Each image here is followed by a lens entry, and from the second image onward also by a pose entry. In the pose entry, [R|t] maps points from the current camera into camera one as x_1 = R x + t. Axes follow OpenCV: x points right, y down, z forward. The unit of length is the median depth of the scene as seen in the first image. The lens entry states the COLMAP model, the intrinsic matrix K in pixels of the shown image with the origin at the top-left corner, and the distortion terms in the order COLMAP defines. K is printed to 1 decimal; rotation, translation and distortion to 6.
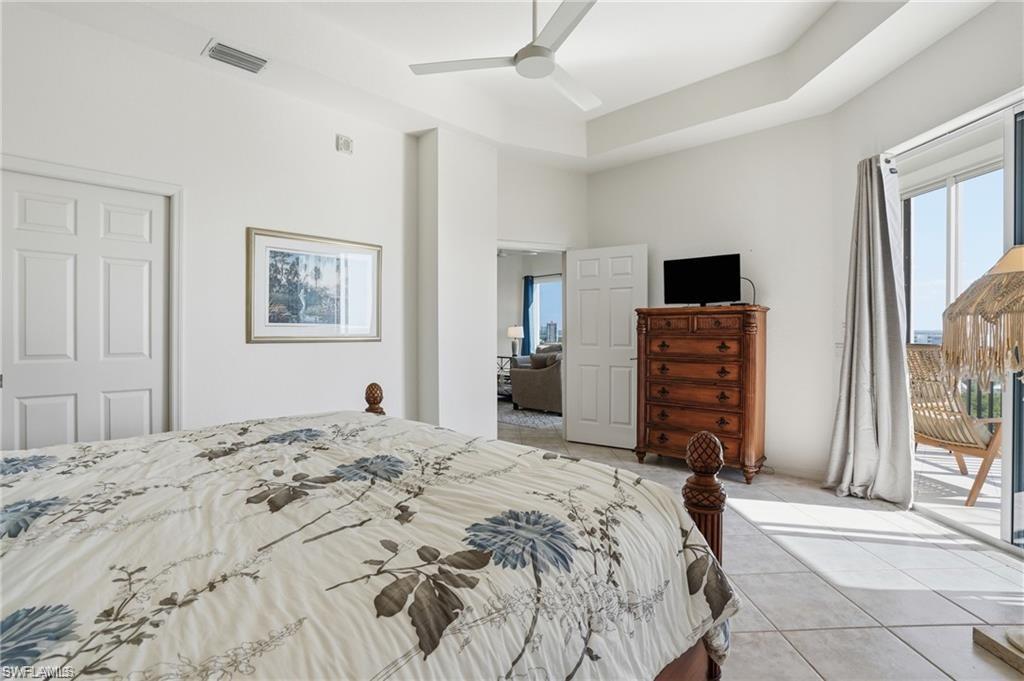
lens RADIAL K [[483.5, 0, 510.7], [0, 483.5, 330.5], [0, 0, 1]] dist [-0.069065, 0.027272]
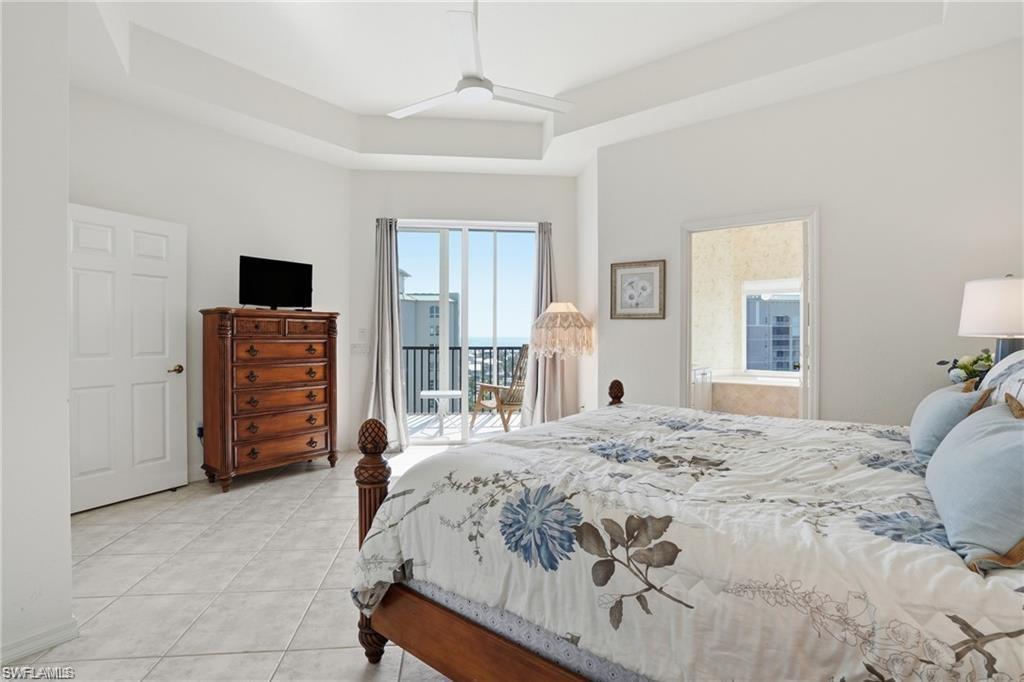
lens RADIAL K [[482.1, 0, 510.5], [0, 482.1, 340.9], [0, 0, 1]] dist [-0.070729, 0.027205]
pose [[-0.111062, -0.008313, 0.993779, -0.615574], [0.001349, 0.999963, 0.008516, 0.006080], [-0.993813, 0.002286, -0.111047, 0.610788]]
